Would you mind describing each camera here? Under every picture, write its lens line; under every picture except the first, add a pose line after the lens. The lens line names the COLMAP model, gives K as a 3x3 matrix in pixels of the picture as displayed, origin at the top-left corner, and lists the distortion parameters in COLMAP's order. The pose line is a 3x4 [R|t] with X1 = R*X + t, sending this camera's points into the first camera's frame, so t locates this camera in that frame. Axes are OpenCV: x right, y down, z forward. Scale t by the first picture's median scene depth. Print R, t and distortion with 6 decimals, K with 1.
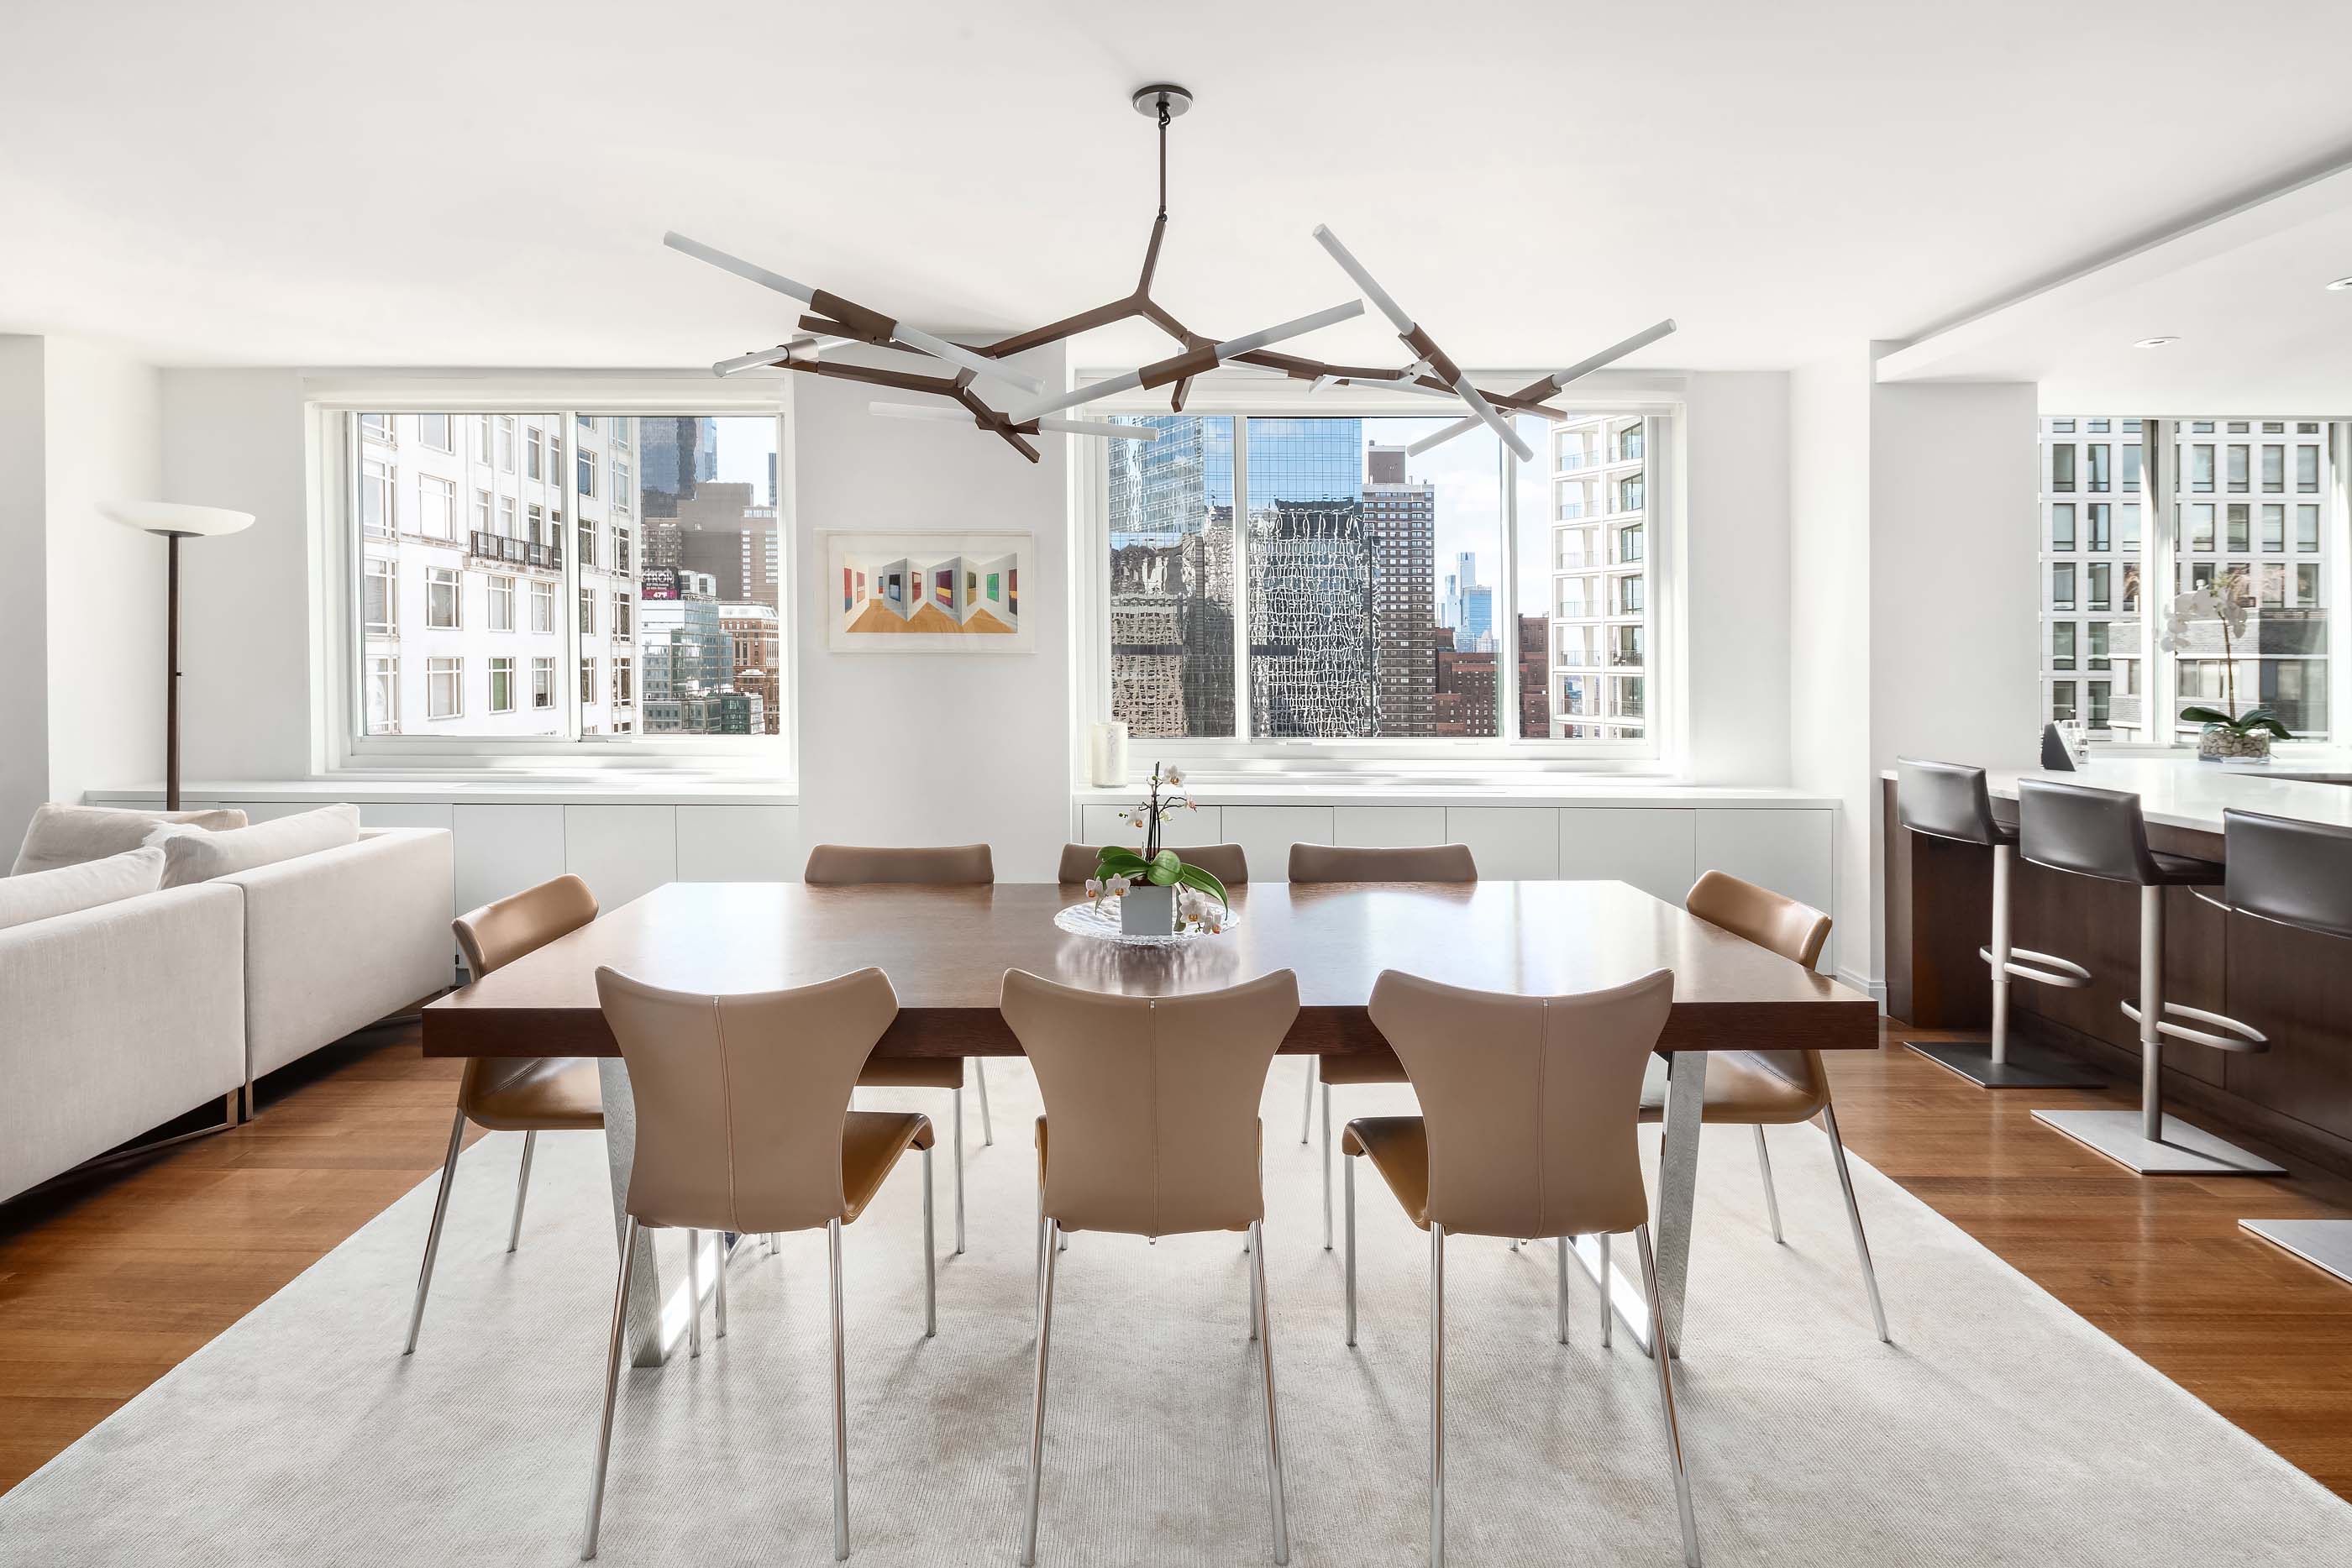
lens RADIAL K [[1153.5, 0, 1159.0], [0, 1153.5, 769.7], [0, 0, 1]] dist [-0.013488, 0.002748]
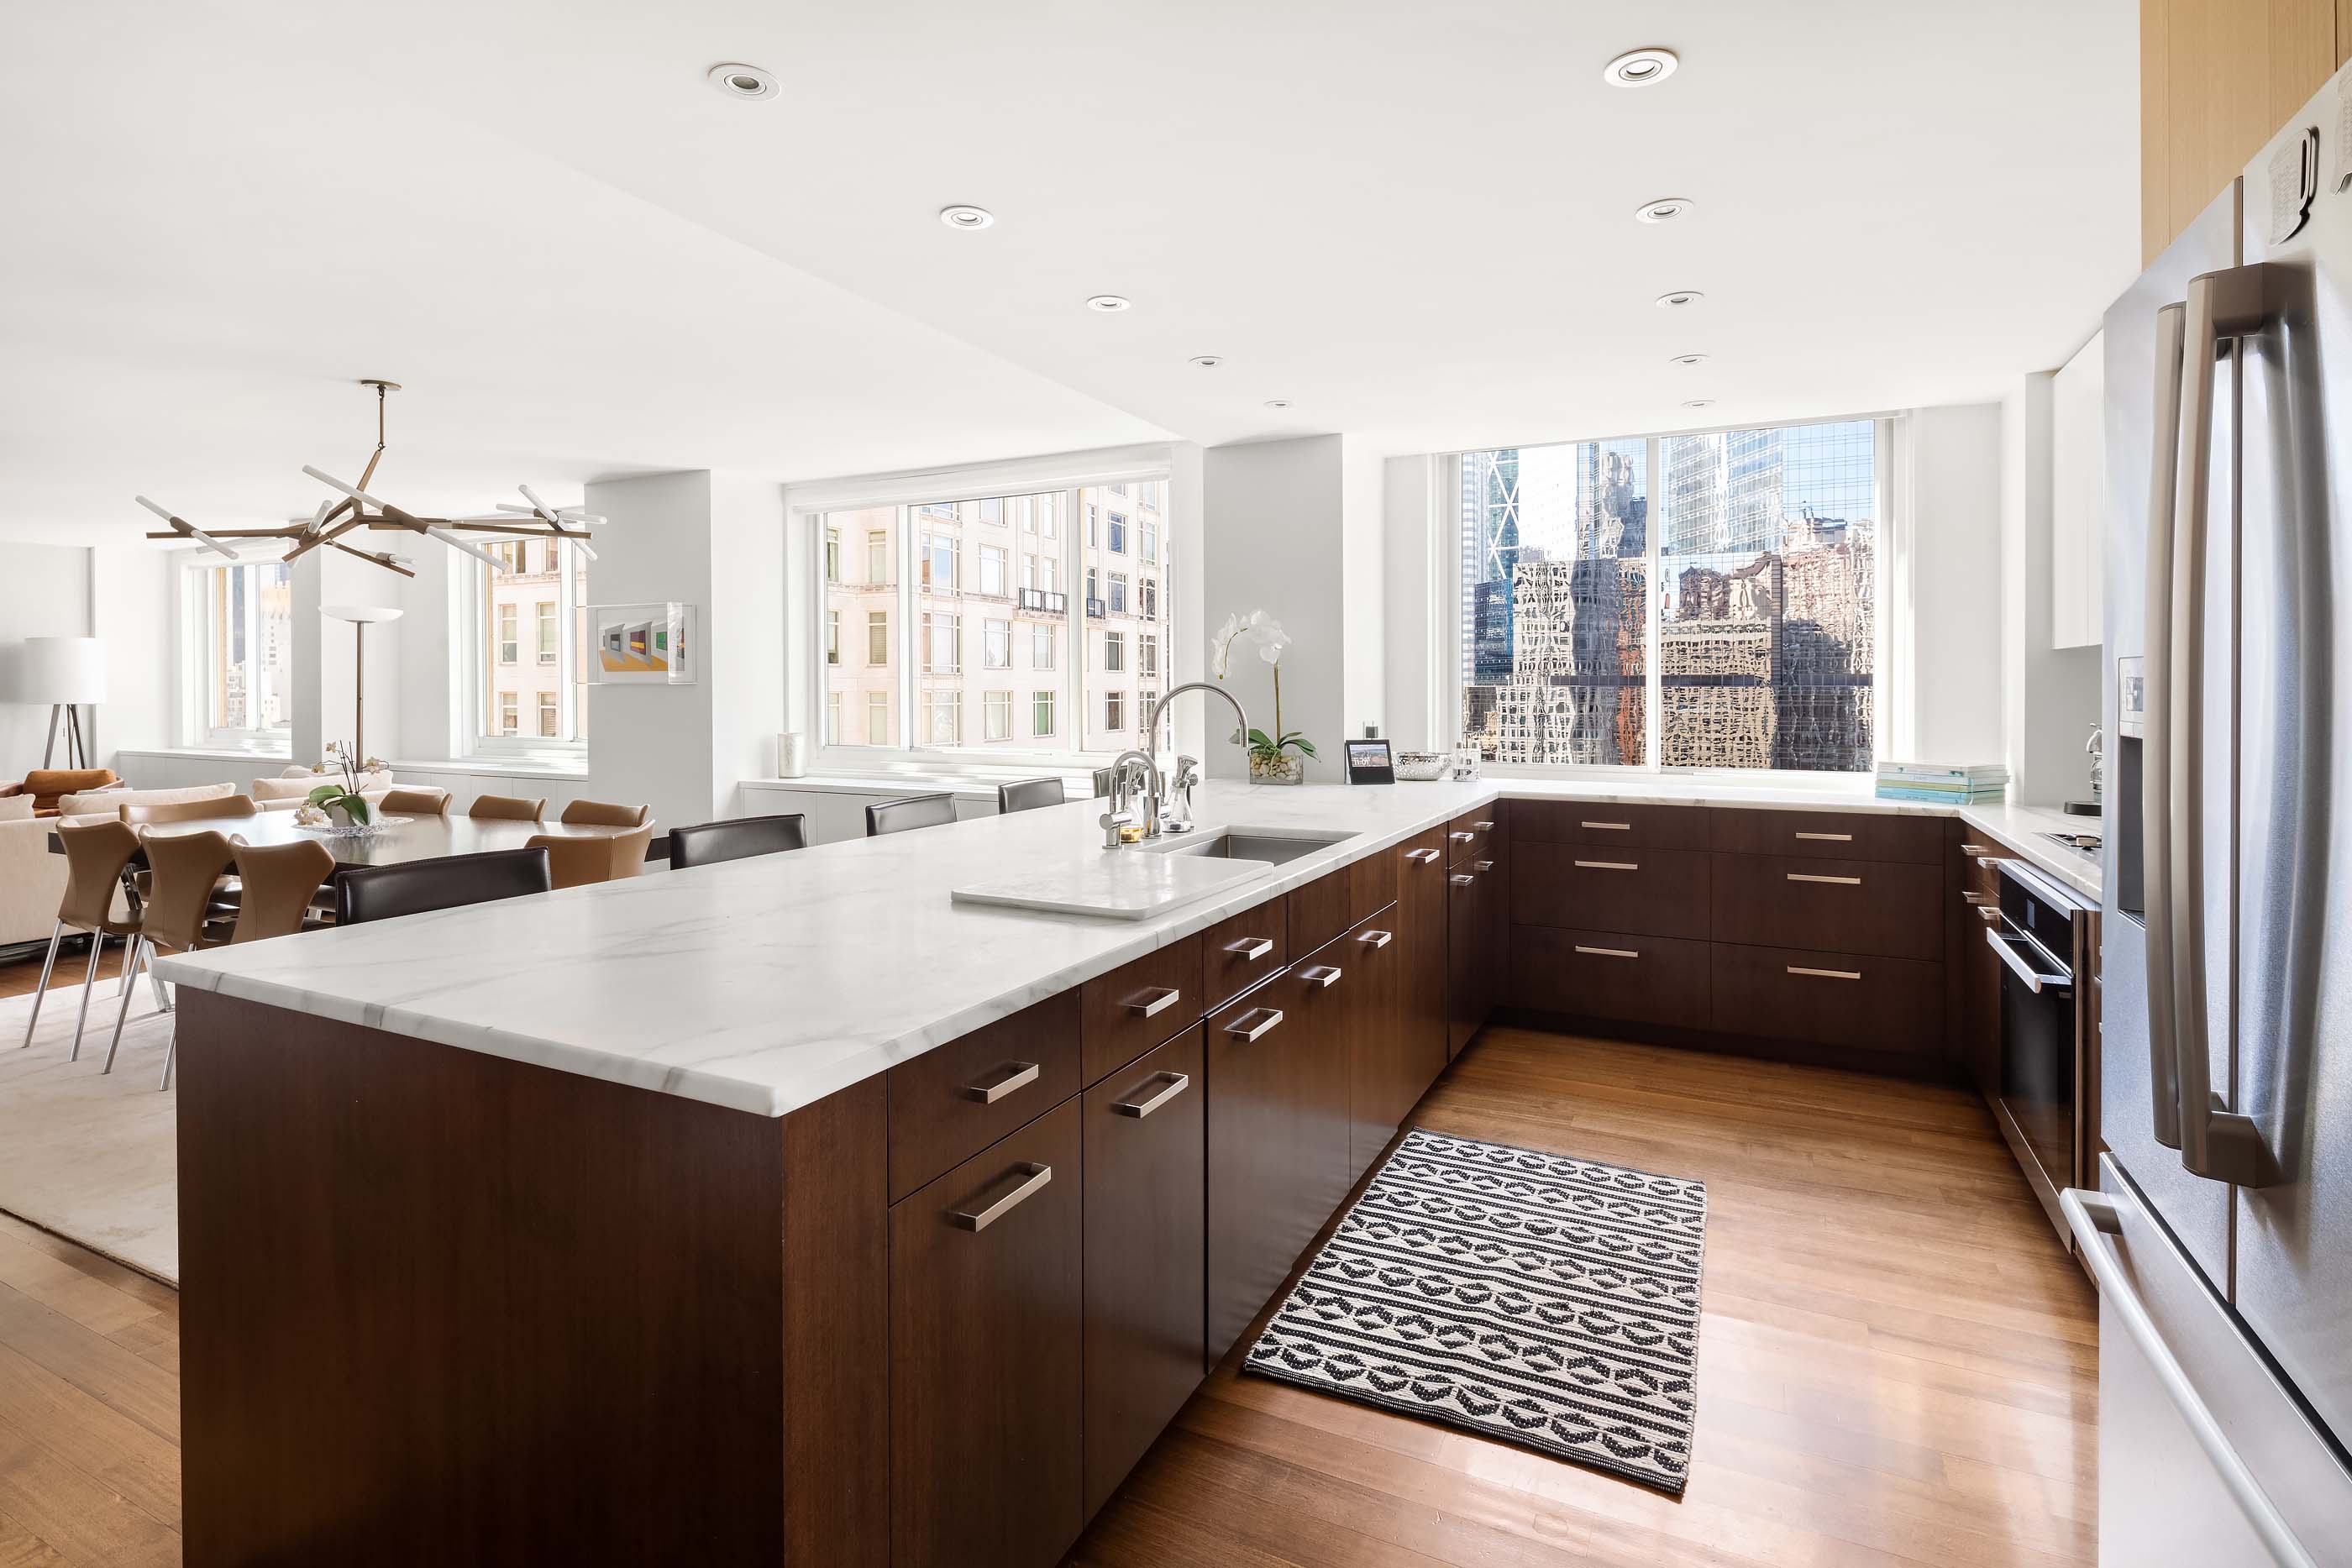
lens RADIAL K [[1153.5, 0, 1220.2], [0, 1153.5, 819.7], [0, 0, 1]] dist [-0.013488, 0.002748]
pose [[0.887789, 0.046622, -0.457882, 0.167464], [-0.039972, 0.998908, 0.024208, 0.001335], [0.458511, -0.003190, 0.888683, 0.000372]]
